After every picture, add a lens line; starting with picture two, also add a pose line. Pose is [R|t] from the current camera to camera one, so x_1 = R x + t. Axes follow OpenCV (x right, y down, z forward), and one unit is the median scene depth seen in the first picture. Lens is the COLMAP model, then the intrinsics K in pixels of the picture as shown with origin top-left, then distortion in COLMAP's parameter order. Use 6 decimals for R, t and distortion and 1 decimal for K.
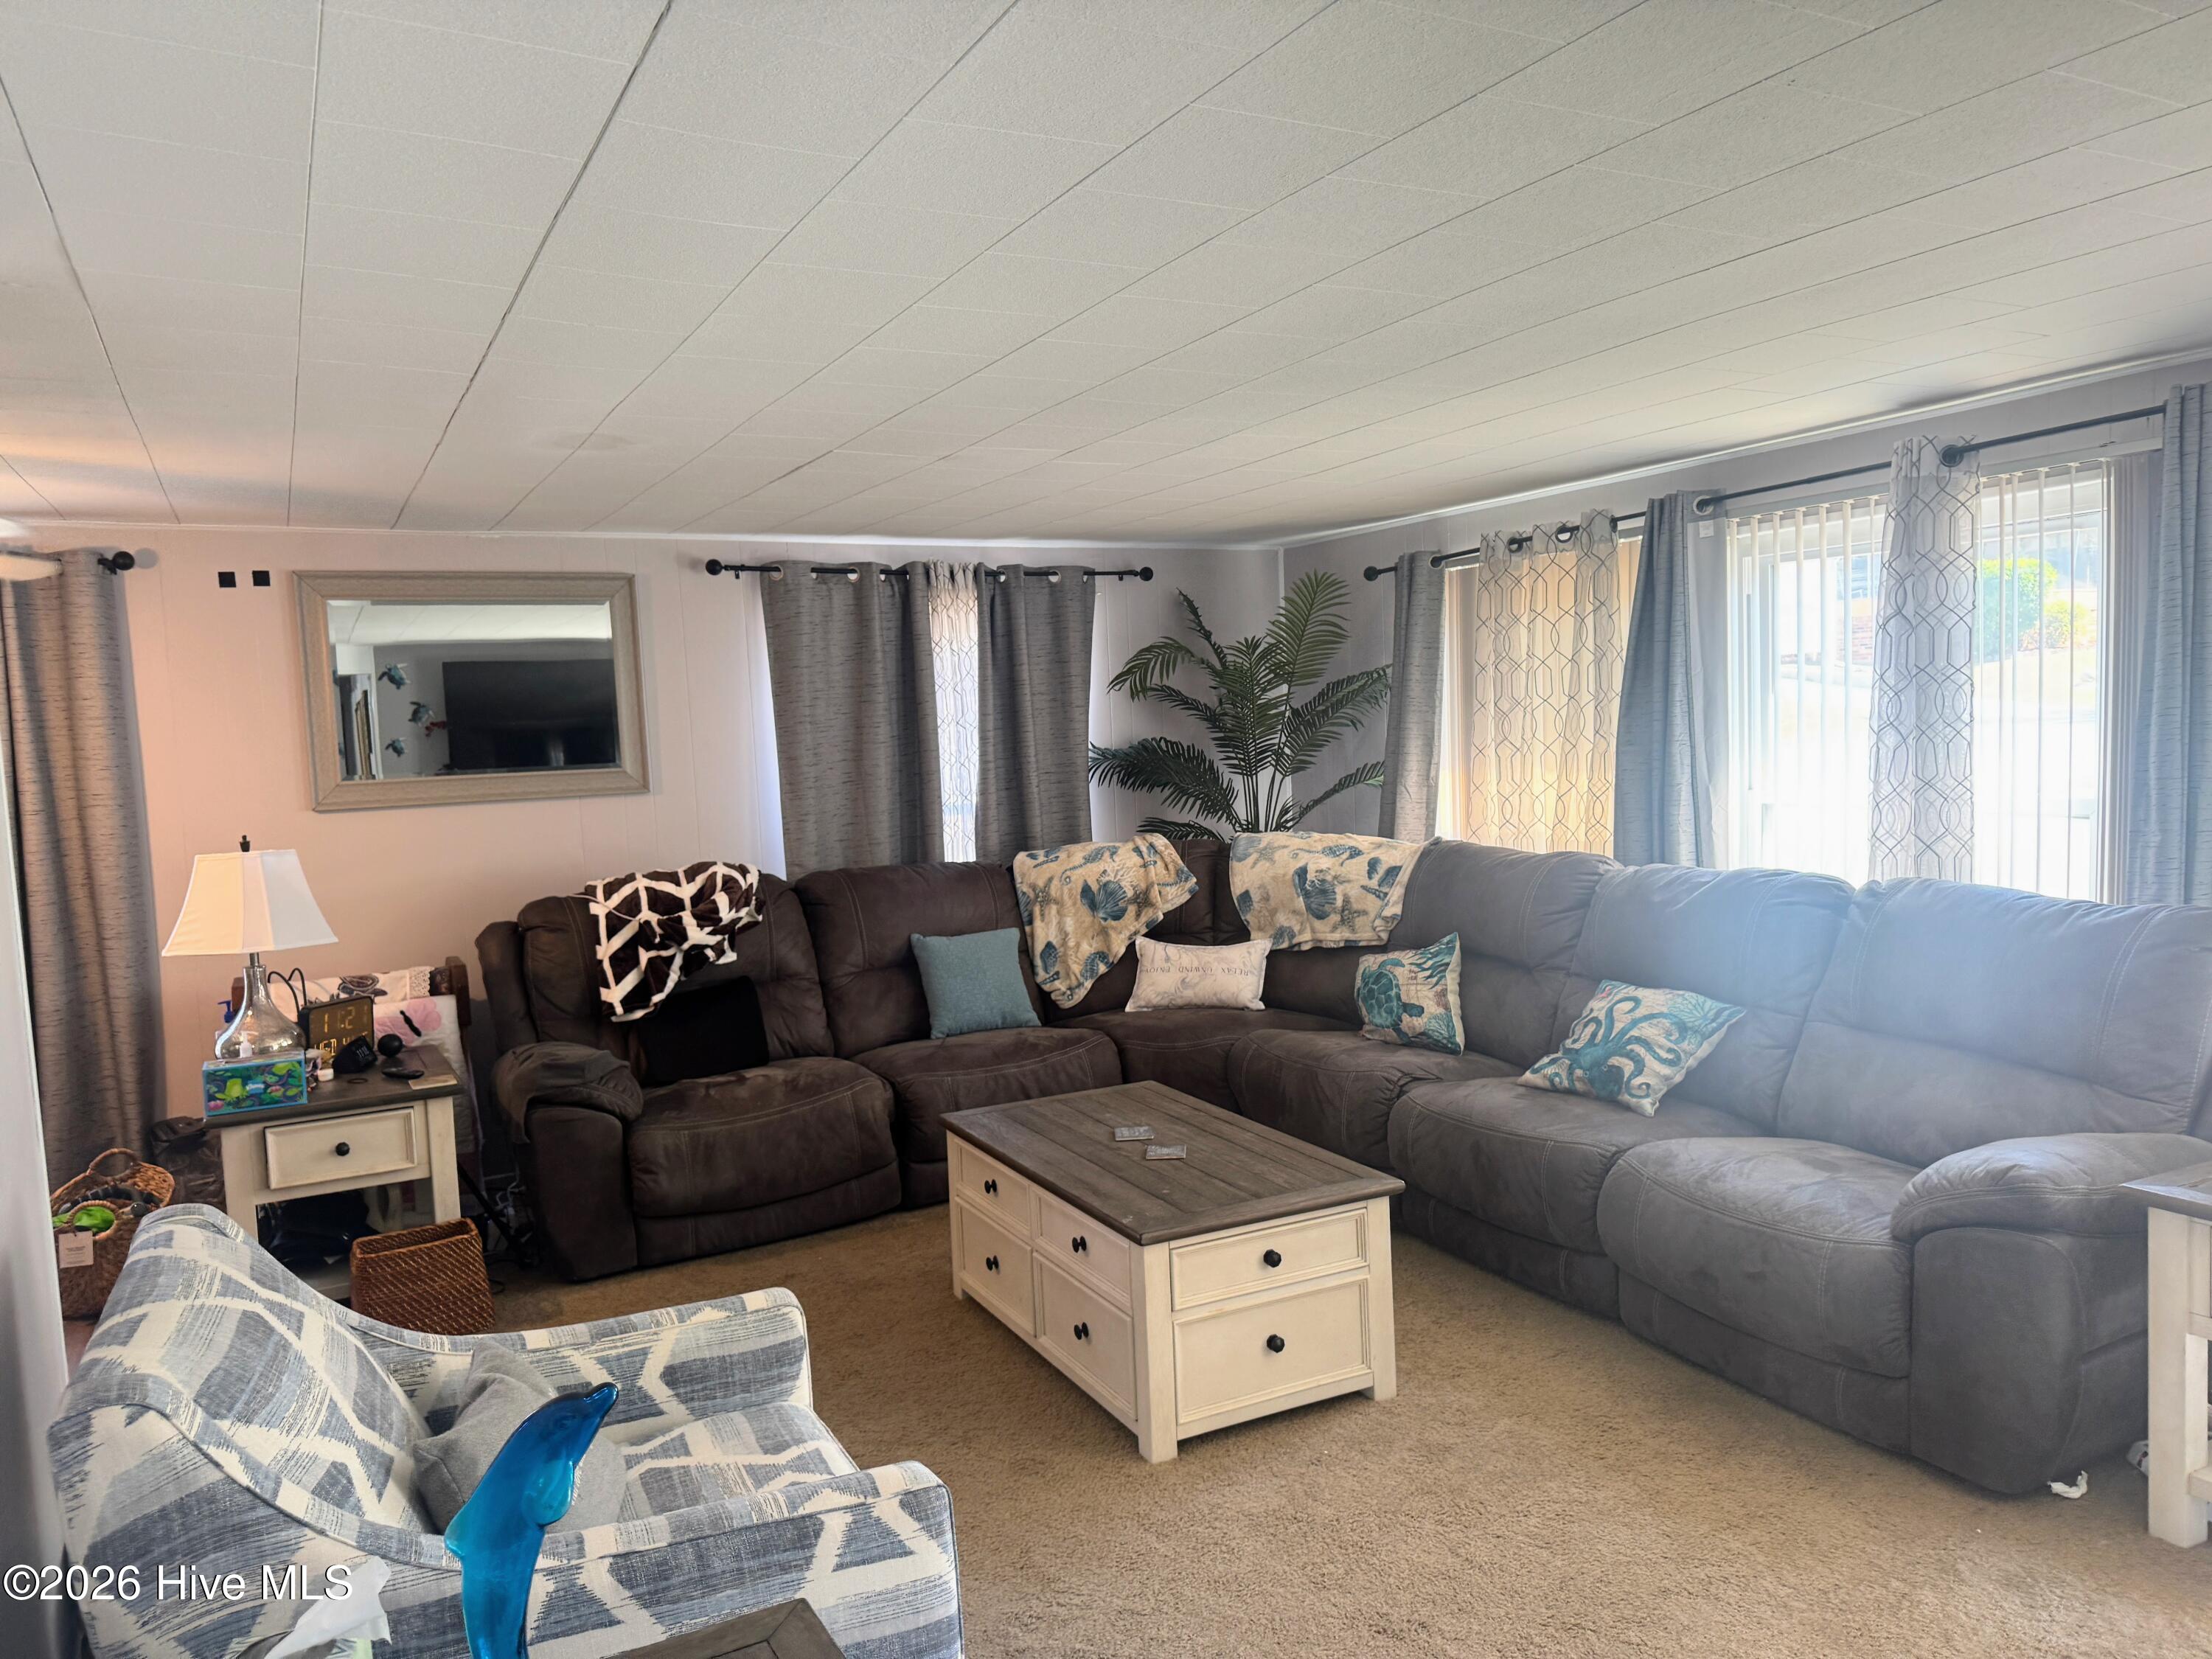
lens RADIAL K [[1599.3, 0, 1106.0], [0, 1599.3, 829.5], [0, 0, 1]] dist [0.004225, 0.001010]
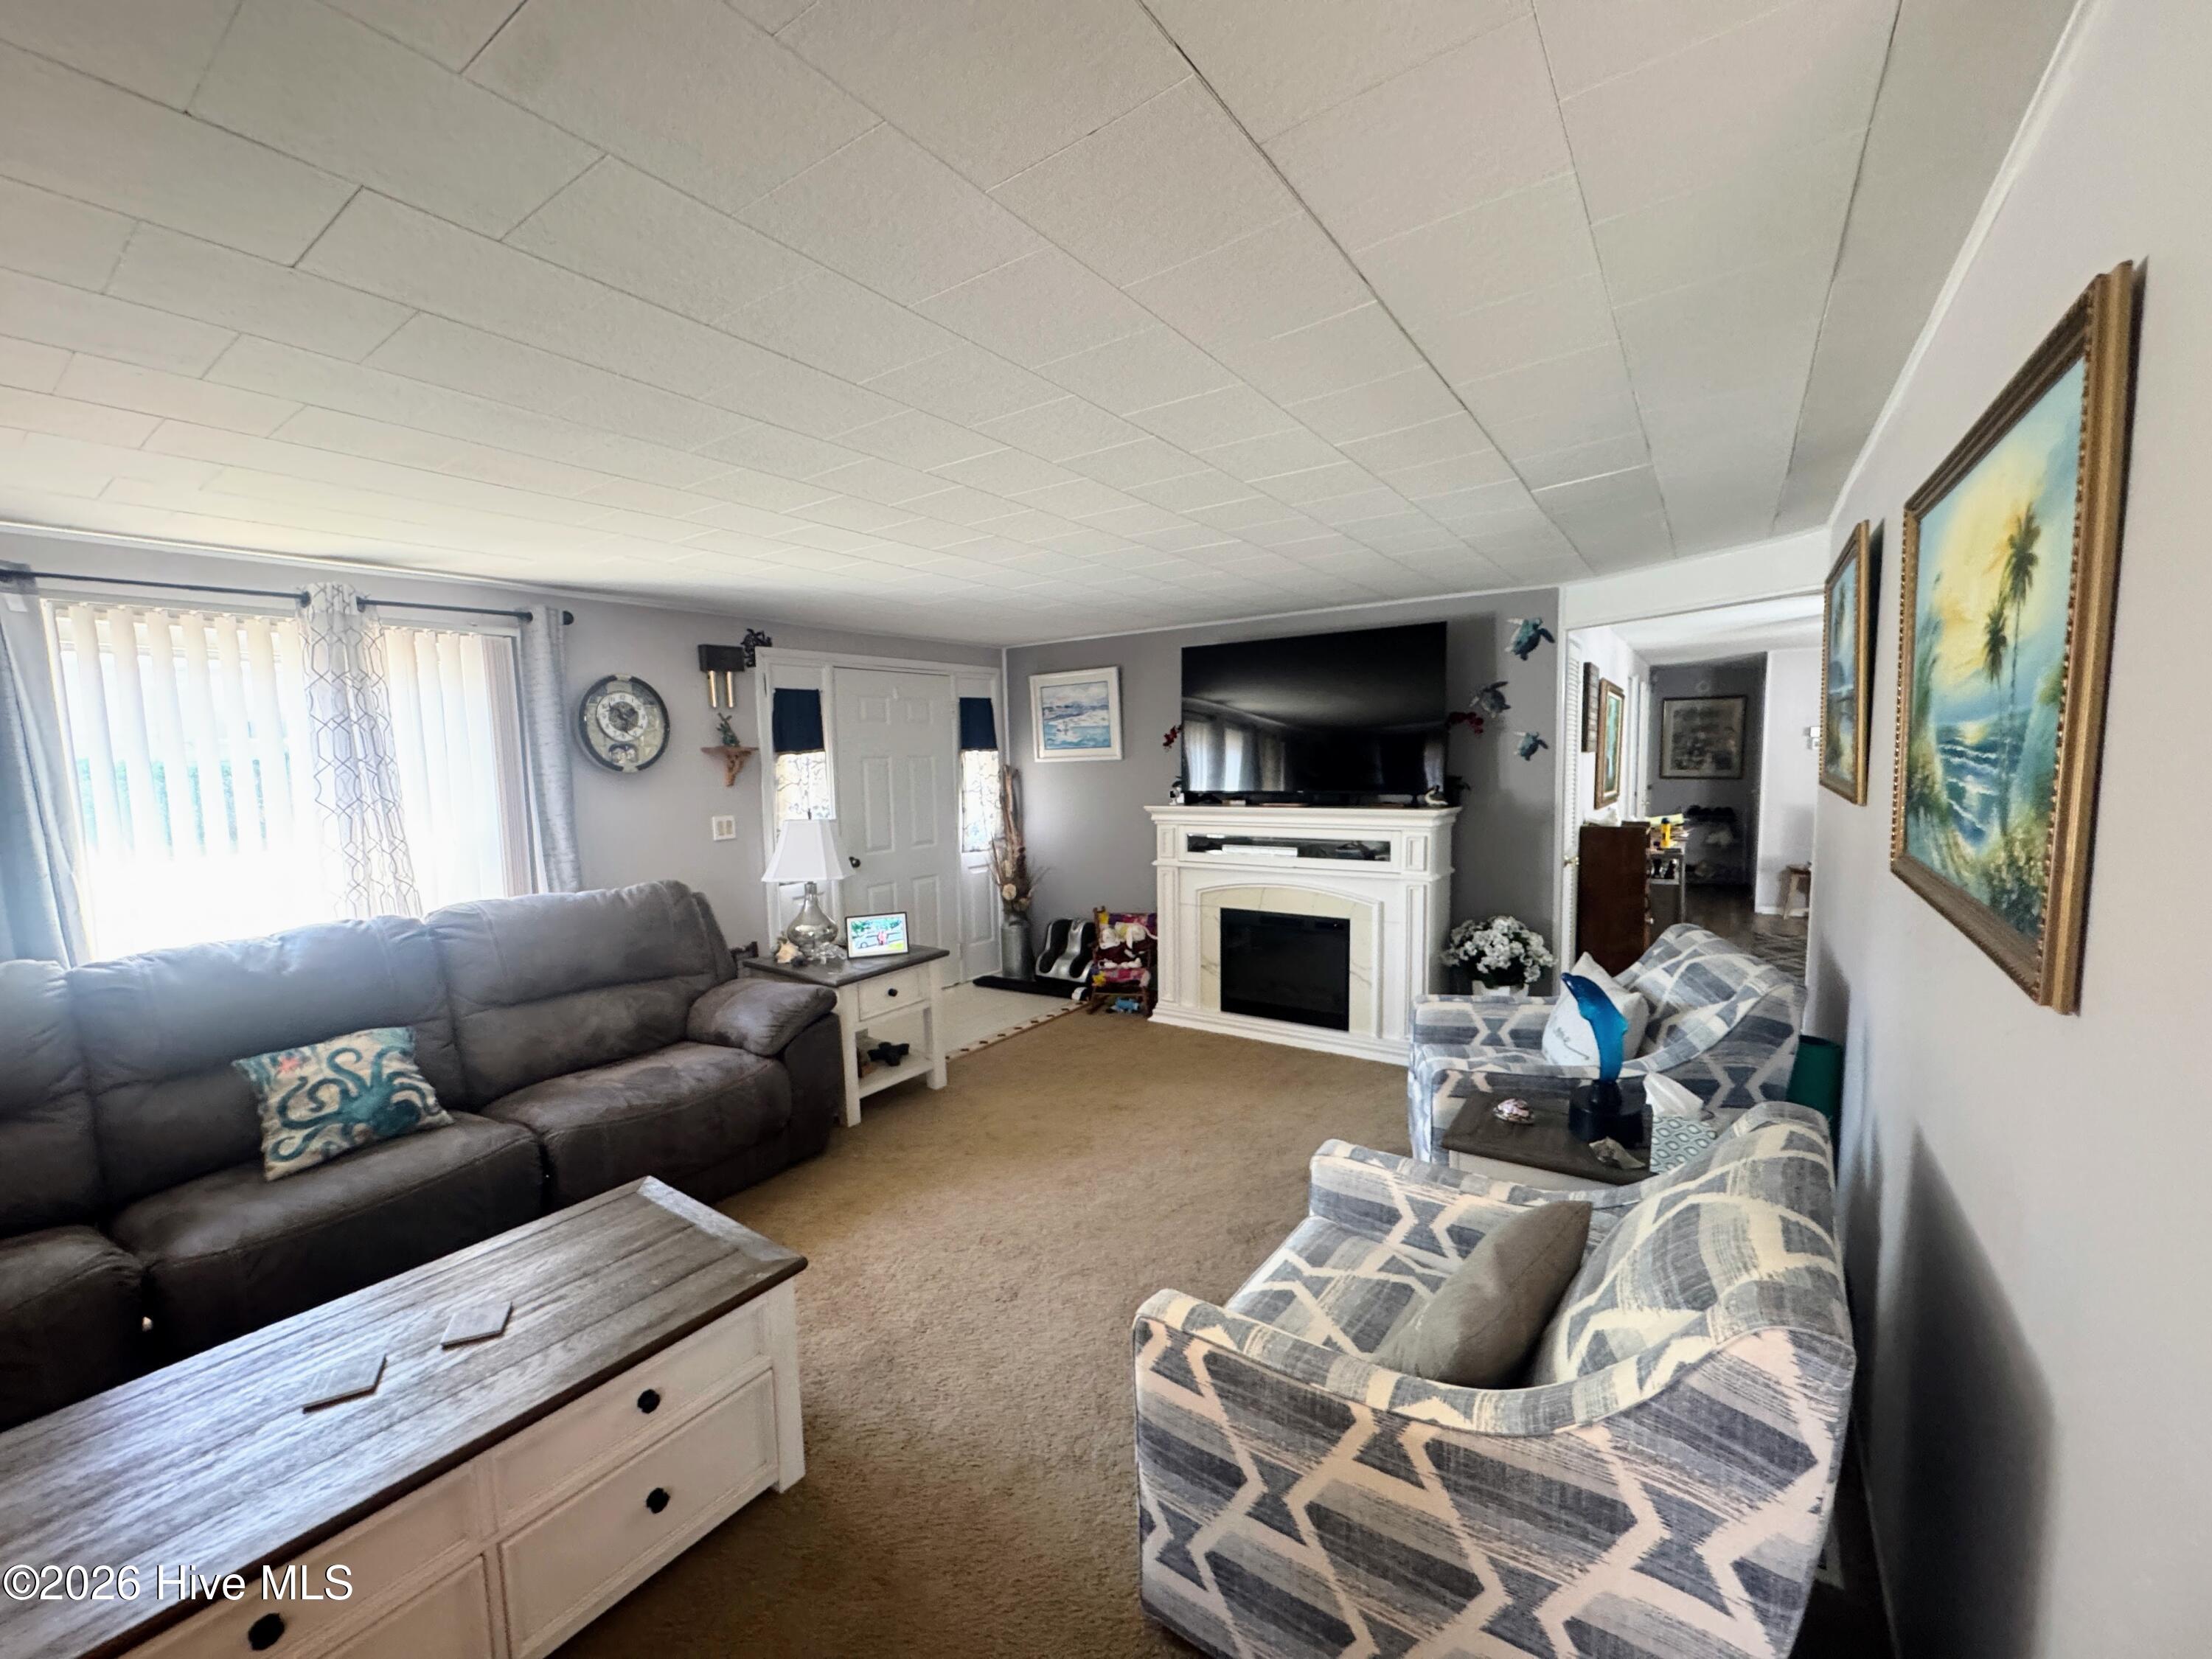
lens RADIAL K [[878.3, 0, 1106.0], [0, 878.3, 829.5], [0, 0, 1]] dist [-0.001196, -0.000144]
pose [[-0.468009, -0.030819, 0.883186, -0.457565], [0.103288, 0.990635, 0.089301, -0.044987], [-0.877667, 0.133016, -0.460443, 0.843854]]
